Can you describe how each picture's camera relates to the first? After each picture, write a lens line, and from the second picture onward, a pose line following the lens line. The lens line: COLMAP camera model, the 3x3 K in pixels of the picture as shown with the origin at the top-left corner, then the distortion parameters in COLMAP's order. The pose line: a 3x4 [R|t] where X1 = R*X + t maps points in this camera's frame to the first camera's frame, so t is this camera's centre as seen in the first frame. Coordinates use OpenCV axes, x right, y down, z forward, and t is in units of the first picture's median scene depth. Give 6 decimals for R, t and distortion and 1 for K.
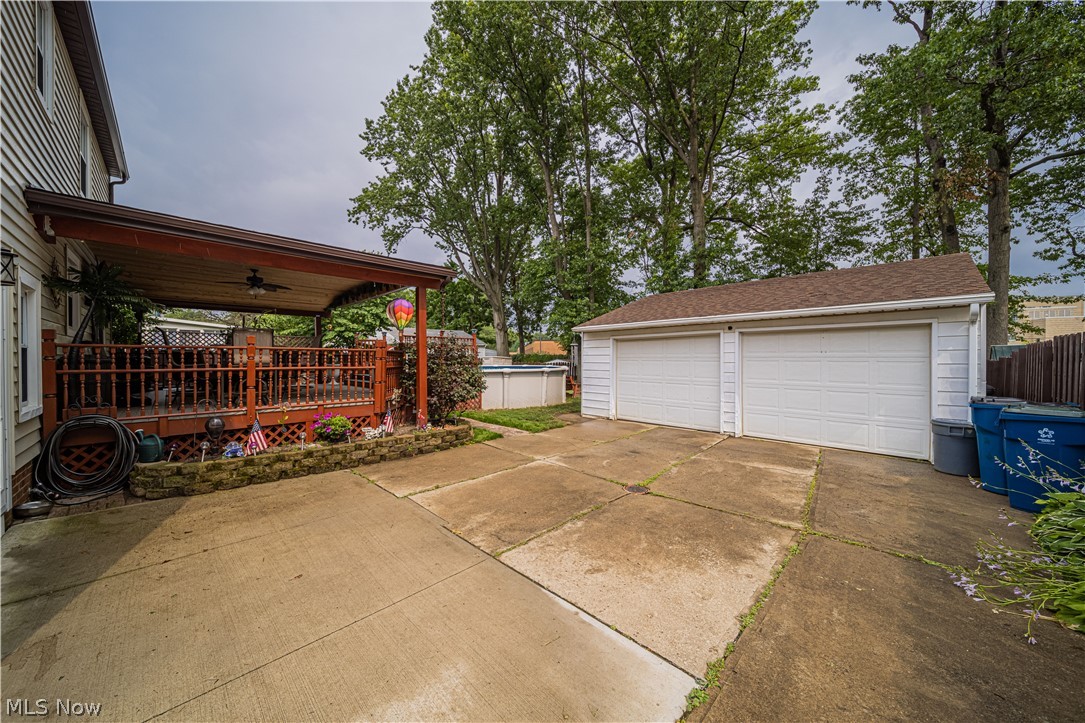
lens RADIAL K [[377.4, 0, 538.9], [0, 377.4, 360.2], [0, 0, 1]] dist [-0.001204, -0.000071]
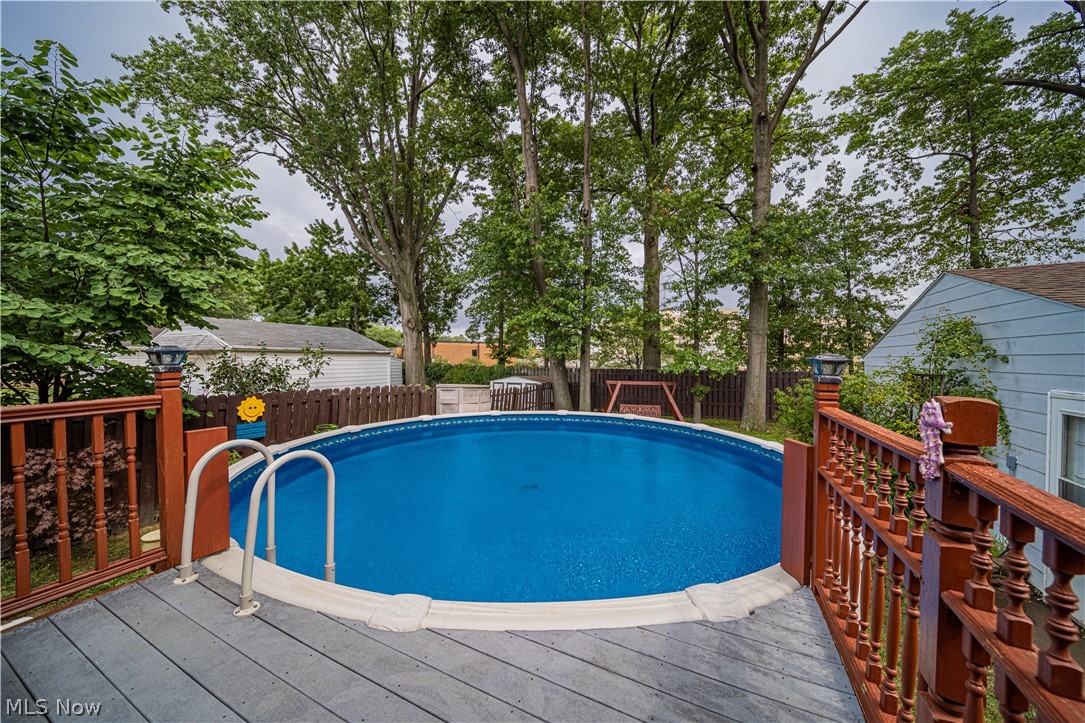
lens RADIAL K [[377.4, 0, 538.9], [0, 377.4, 360.2], [0, 0, 1]] dist [-0.001204, -0.000071]
pose [[0.941838, 0.006611, 0.336001, -0.114577], [-0.006764, 0.999977, -0.000714, -0.026047], [-0.335998, -0.001600, 0.941861, 0.292511]]
